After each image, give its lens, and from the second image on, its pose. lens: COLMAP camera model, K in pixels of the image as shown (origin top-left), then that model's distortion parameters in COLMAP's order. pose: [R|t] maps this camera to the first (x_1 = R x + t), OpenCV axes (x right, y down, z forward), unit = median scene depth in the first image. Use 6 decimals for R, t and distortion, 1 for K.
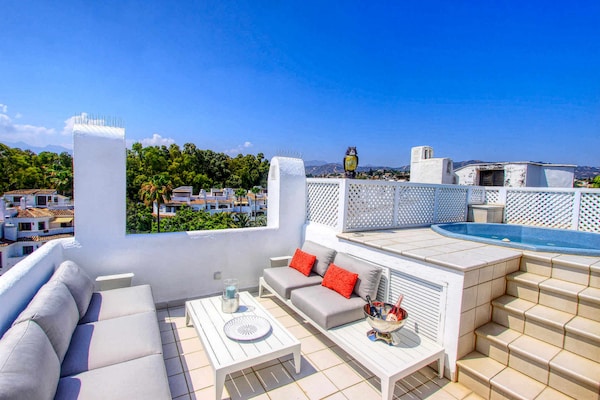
lens RADIAL K [[277.4, 0, 300.0], [0, 277.4, 200.0], [0, 0, 1]] dist [-0.018447, 0.000381]
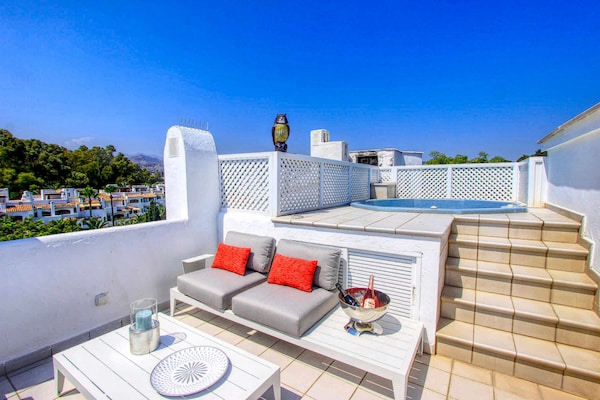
lens RADIAL K [[276.8, 0, 300.0], [0, 276.8, 200.0], [0, 0, 1]] dist [-0.022434, 0.000823]
pose [[0.898007, -0.063705, 0.435345, -0.144088], [0.055168, 0.997957, 0.032235, 0.044969], [-0.436509, -0.004930, 0.899686, 0.218240]]
